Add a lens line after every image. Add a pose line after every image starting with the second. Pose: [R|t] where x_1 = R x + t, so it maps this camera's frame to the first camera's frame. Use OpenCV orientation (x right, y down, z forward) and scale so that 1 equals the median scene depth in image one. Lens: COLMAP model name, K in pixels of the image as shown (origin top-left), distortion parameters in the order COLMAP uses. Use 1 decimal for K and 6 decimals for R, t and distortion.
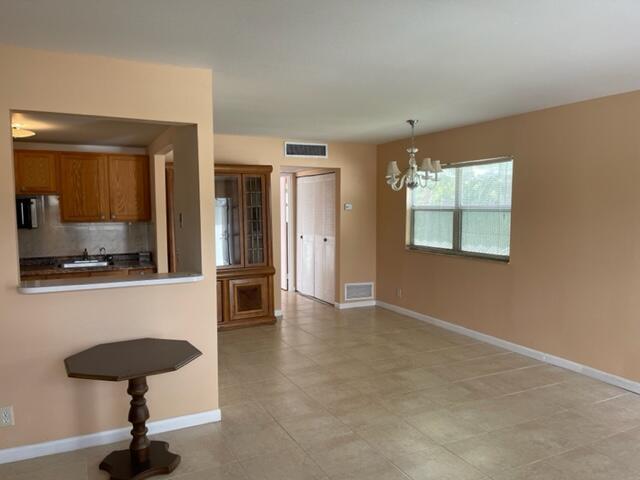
lens RADIAL K [[485.7, 0, 321.5], [0, 485.7, 249.0], [0, 0, 1]] dist [0.072513, -0.085628]
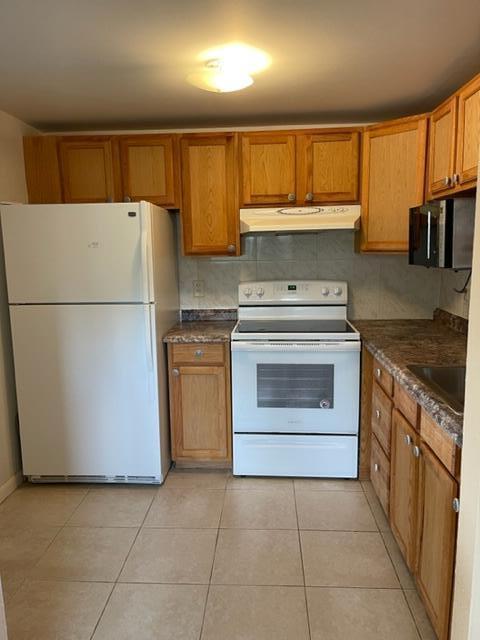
lens RADIAL K [[485.7, 0, 240.4], [0, 485.7, 321.0], [0, 0, 1]] dist [0.072513, -0.085628]
pose [[-0.494874, 0.144411, -0.856881, -0.092786], [-0.059385, 0.978168, 0.199148, -0.060038], [0.866933, 0.149439, -0.475494, 0.872679]]
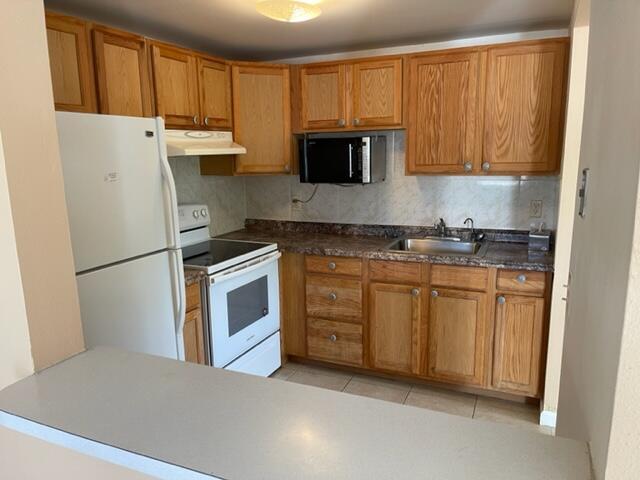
lens RADIAL K [[485.7, 0, 317.6], [0, 485.7, 246.3], [0, 0, 1]] dist [0.072513, -0.085628]
pose [[0.640149, 0.140034, -0.755381, -0.104304], [-0.052453, 0.988920, 0.138876, -0.037879], [0.766458, -0.049279, 0.640401, 0.441879]]
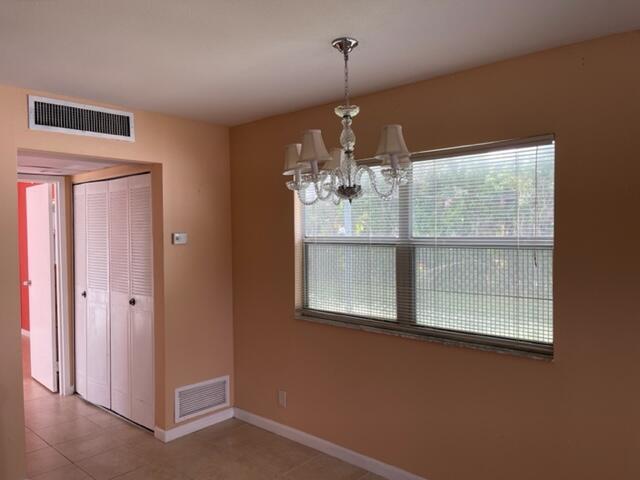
lens RADIAL K [[485.7, 0, 322.3], [0, 485.7, 242.3], [0, 0, 1]] dist [0.072513, -0.085628]
pose [[0.929257, -0.016314, 0.369074, 0.004807], [0.040188, 0.997560, -0.057091, -0.054938], [-0.367242, 0.067884, 0.927645, 0.534707]]
